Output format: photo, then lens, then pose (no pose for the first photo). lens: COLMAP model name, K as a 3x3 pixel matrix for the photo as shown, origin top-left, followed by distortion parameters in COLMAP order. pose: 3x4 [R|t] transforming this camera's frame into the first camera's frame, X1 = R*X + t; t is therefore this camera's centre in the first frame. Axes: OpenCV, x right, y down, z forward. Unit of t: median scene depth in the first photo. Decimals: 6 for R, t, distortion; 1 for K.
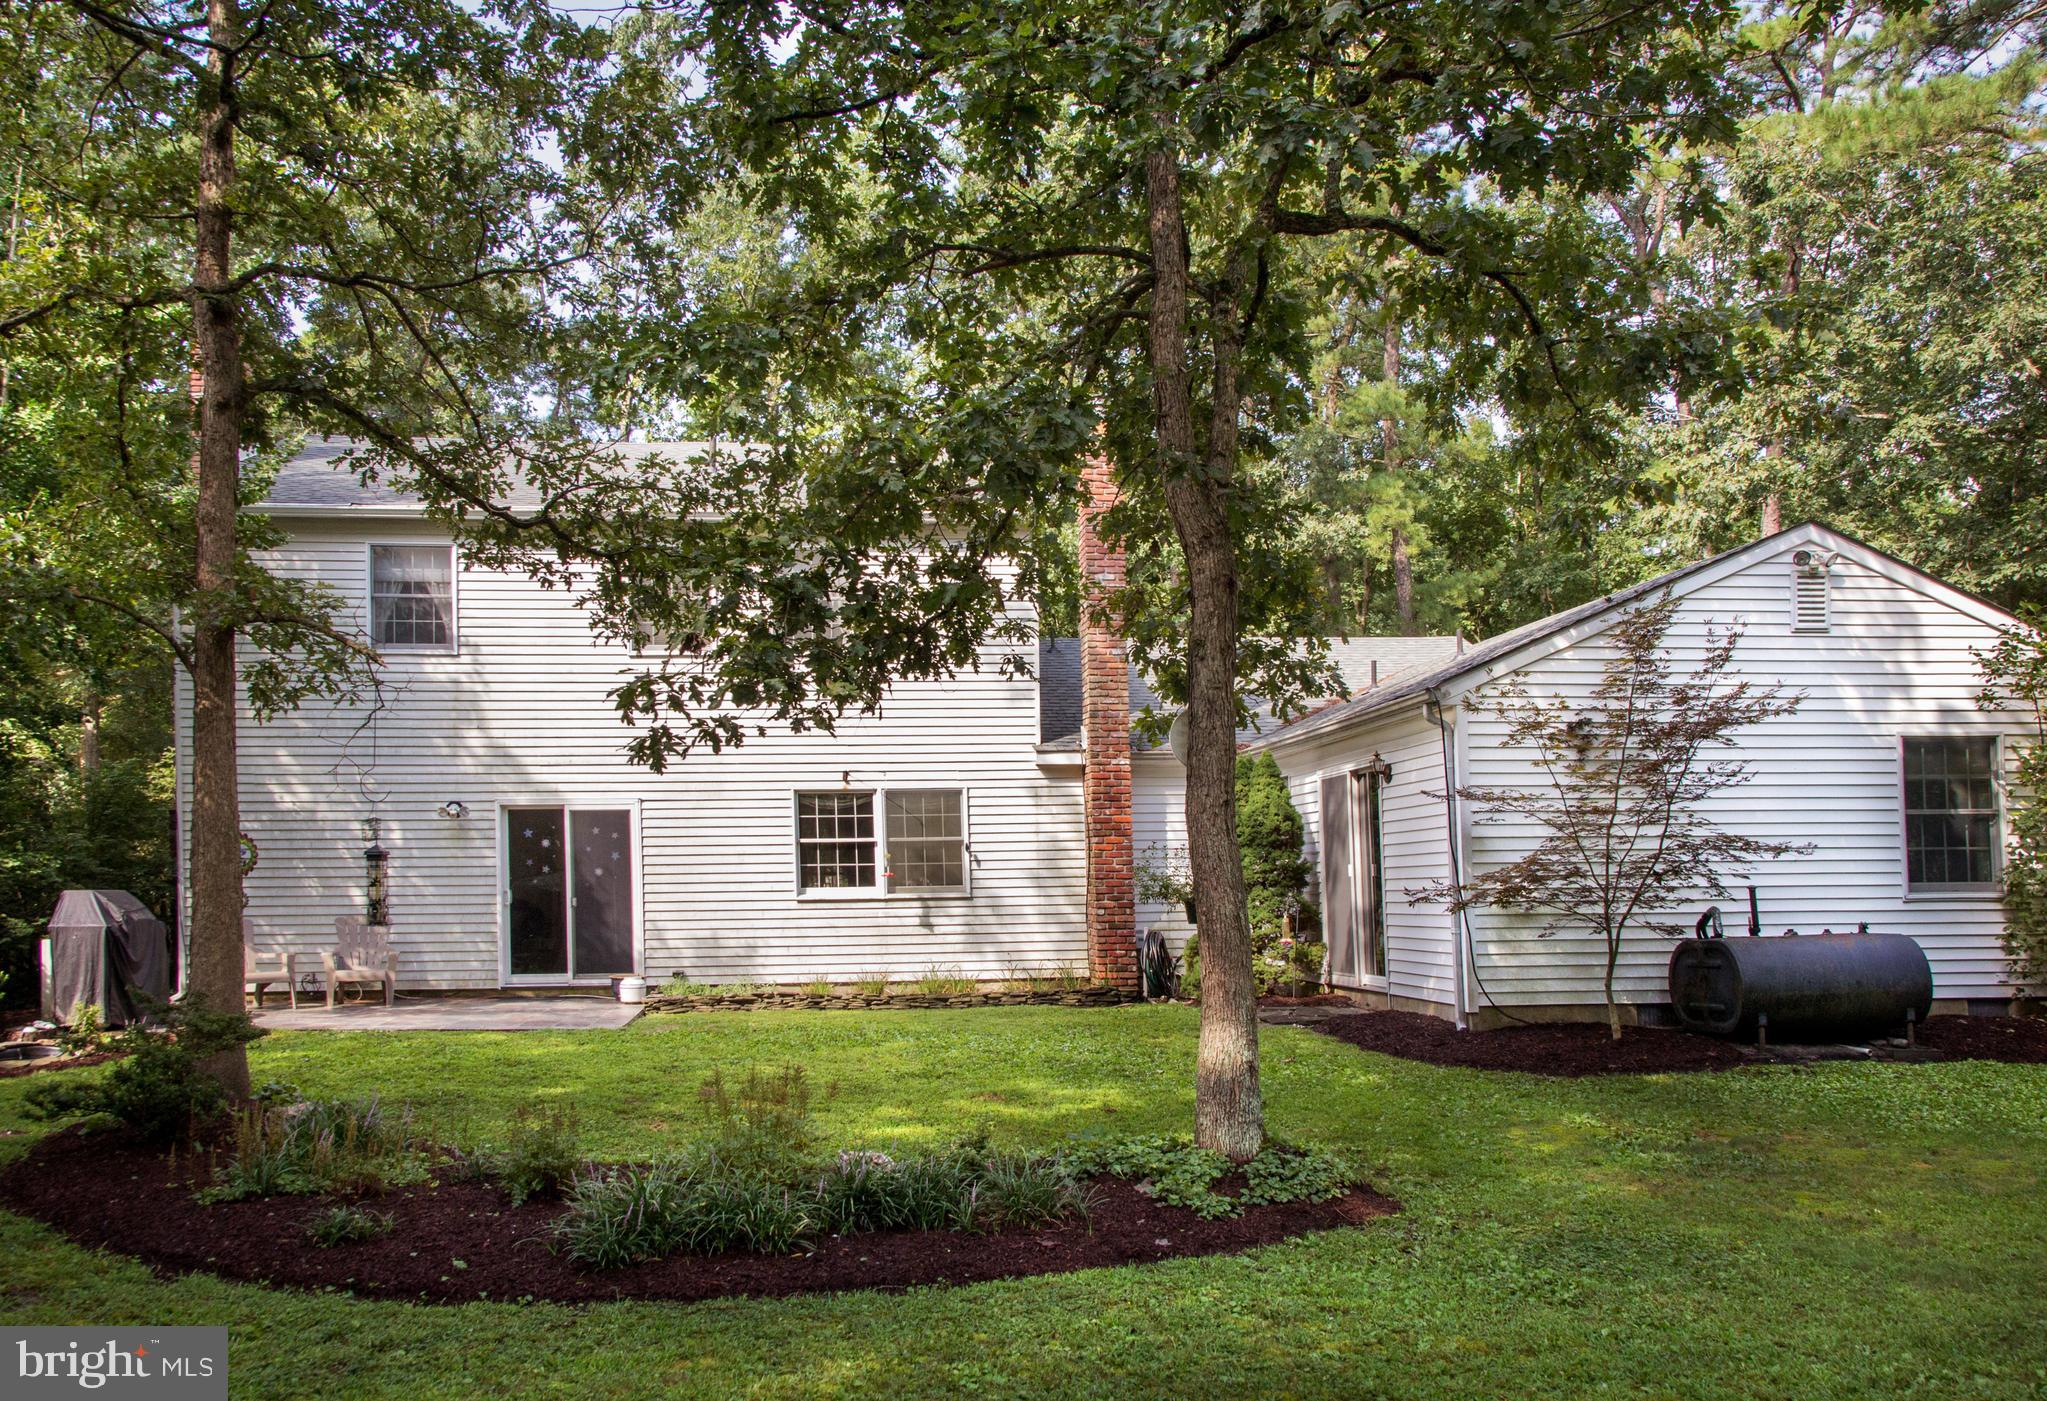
lens RADIAL K [[1590.0, 0, 1020.0], [0, 1590.0, 797.0], [0, 0, 1]] dist [-0.115734, 0.080826]
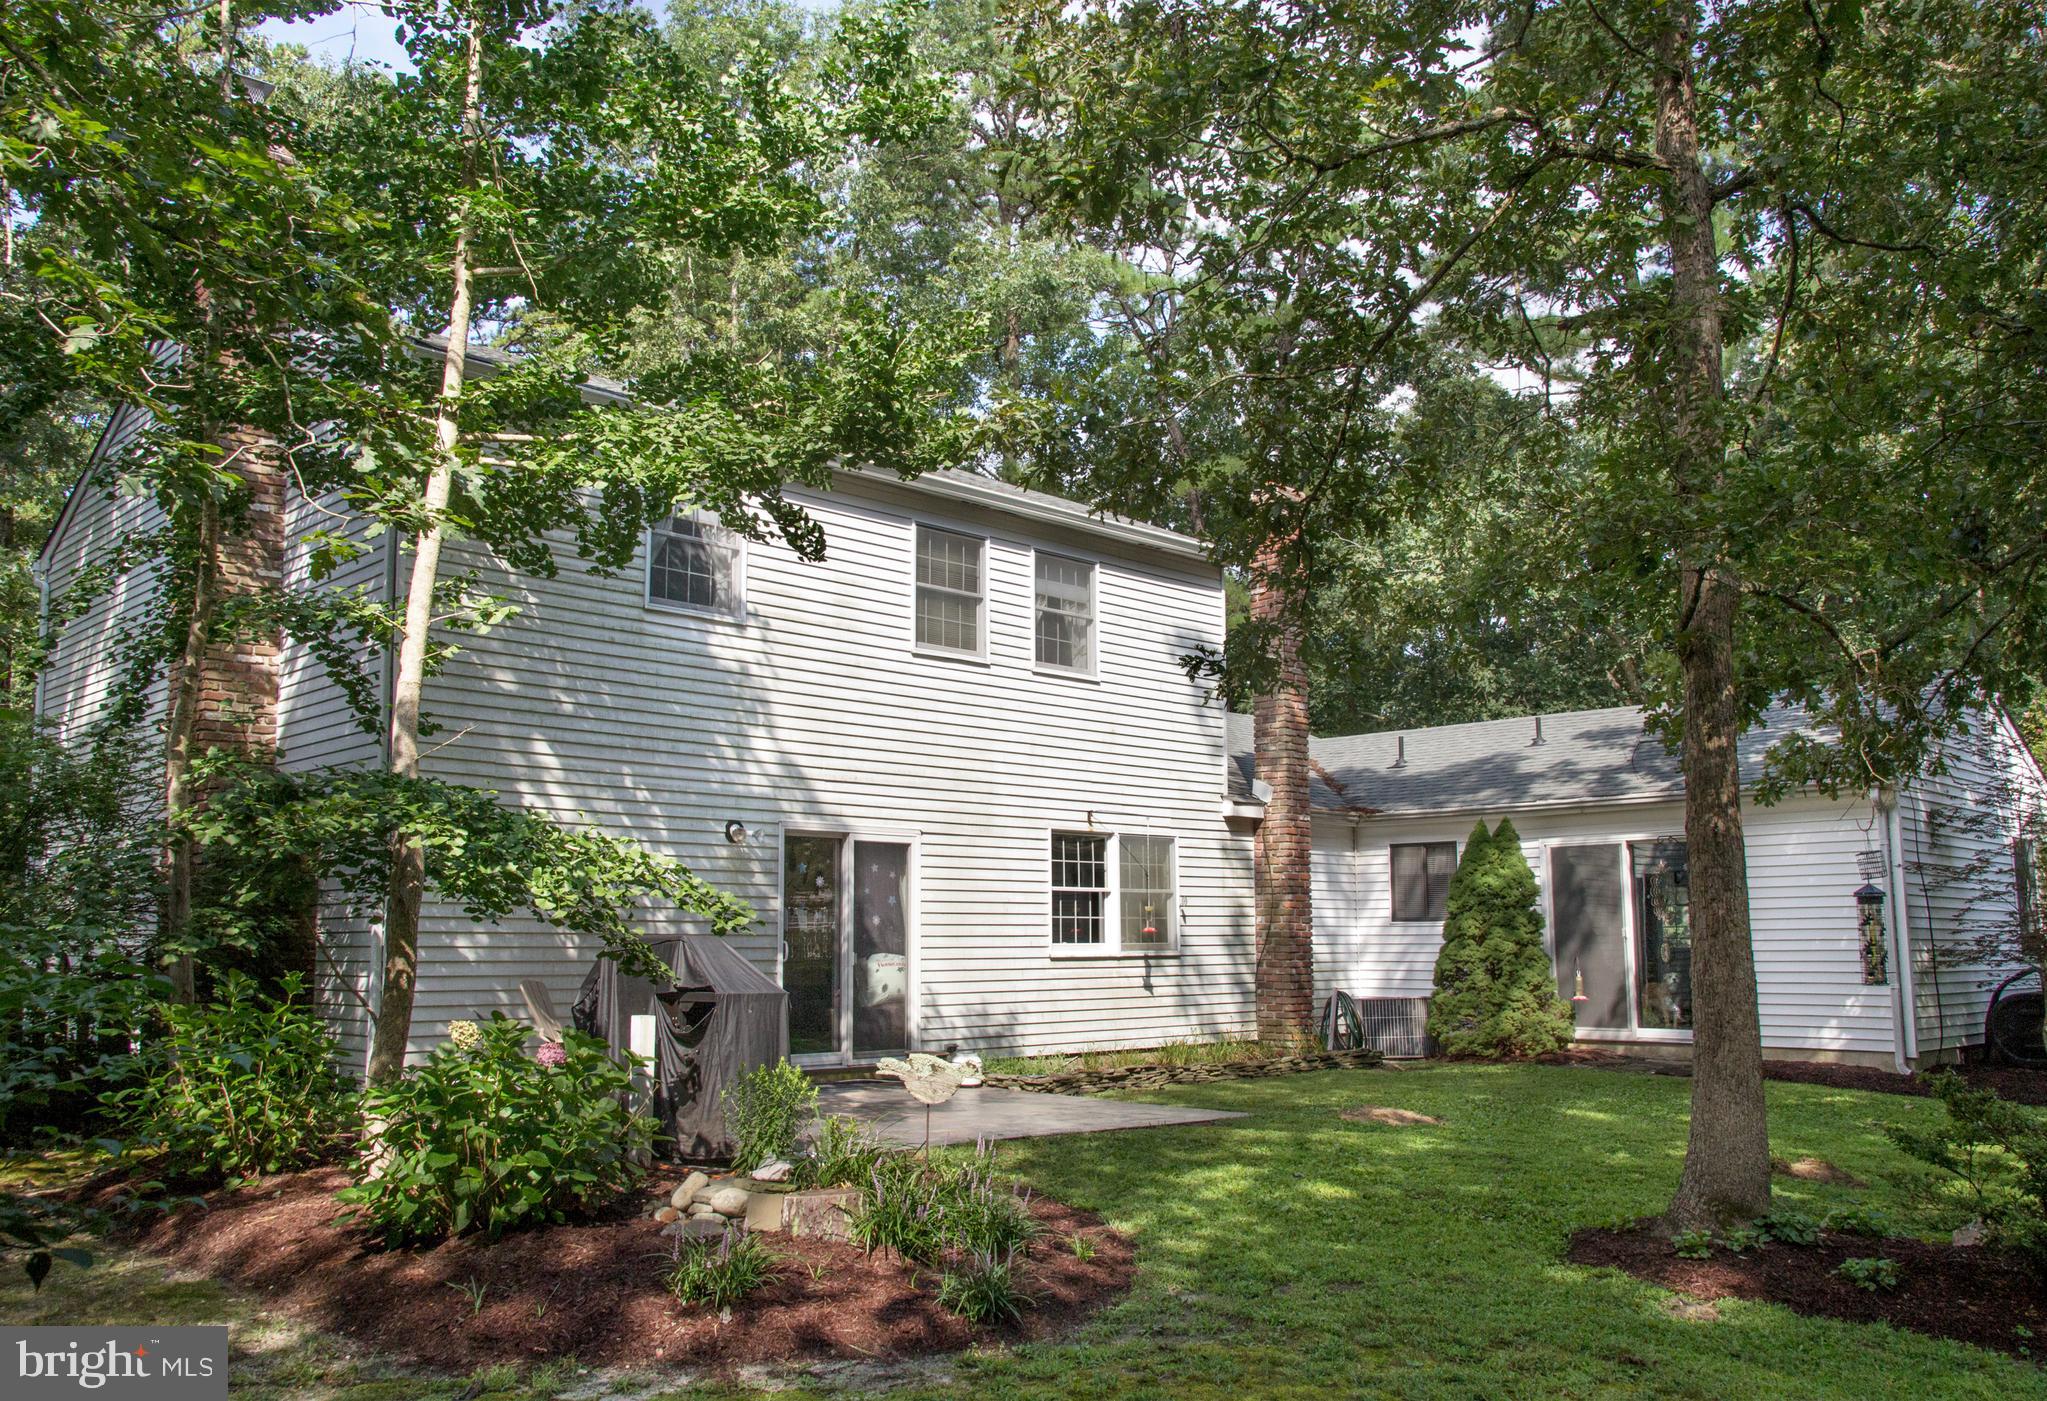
lens RADIAL K [[1620.9, 0, 1023.5], [0, 1620.9, 700.5], [0, 0, 1]] dist [-0.006862, 0.003940]
pose [[0.807175, 0.099611, 0.581847, -0.673709], [-0.041092, 0.992750, -0.112952, 0.026266], [-0.588881, 0.067263, 0.805416, 0.286168]]
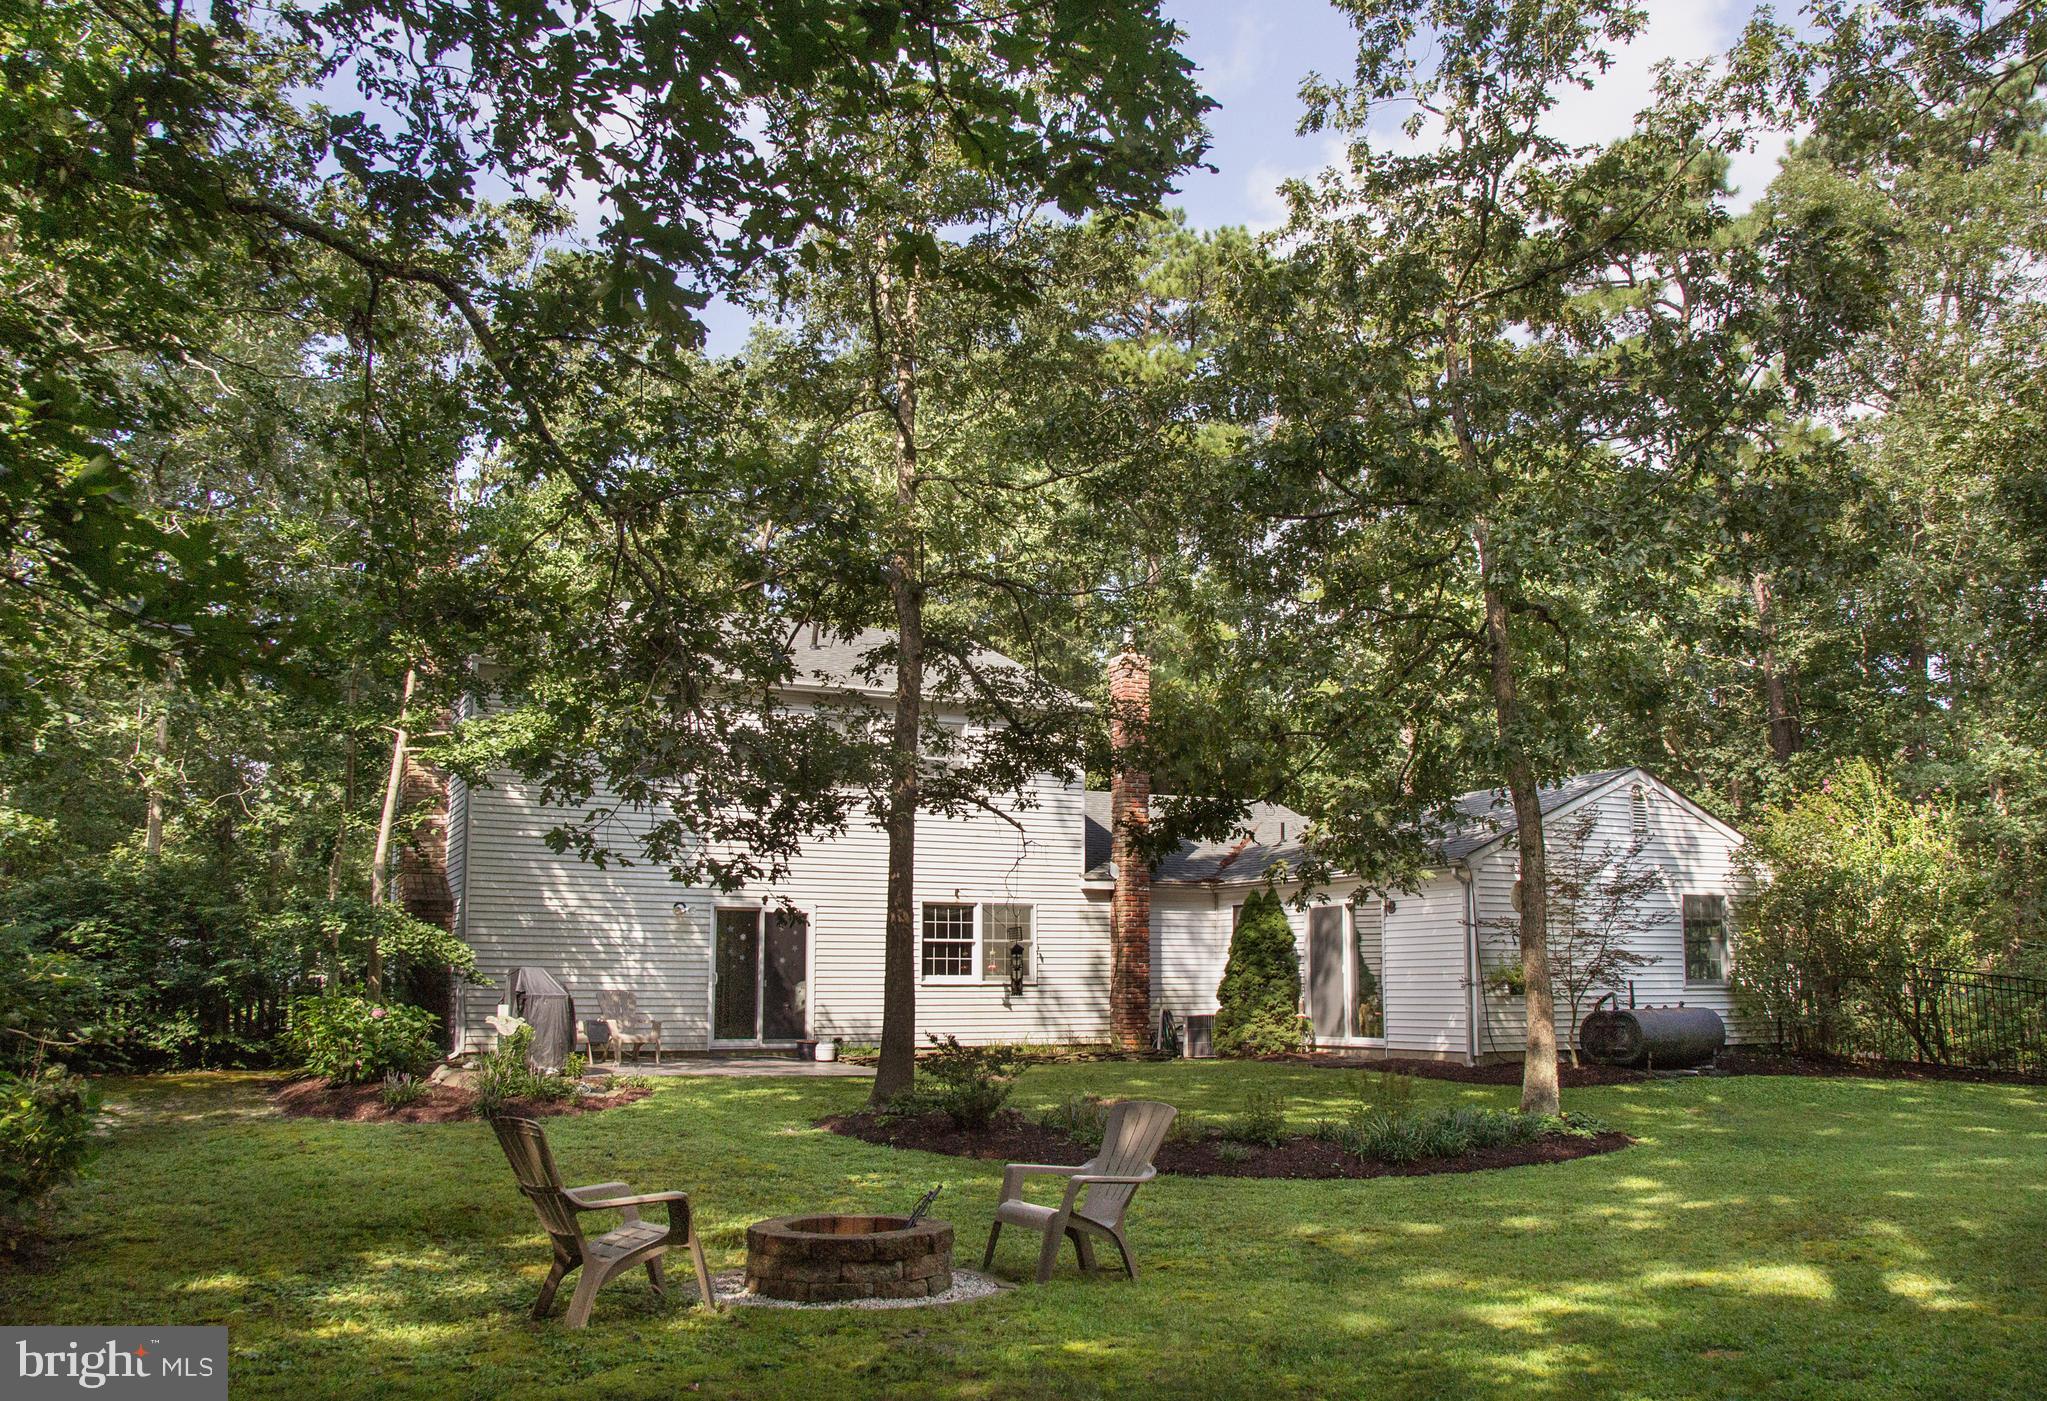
lens RADIAL K [[1661.9, 0, 1022.3], [0, 1661.9, 783.9], [0, 0, 1]] dist [-0.104294, 0.069234]
pose [[0.947676, 0.054487, 0.314548, -0.503366], [-0.033030, 0.996774, -0.073154, -0.003877], [-0.317519, 0.058936, 0.946418, -0.351161]]
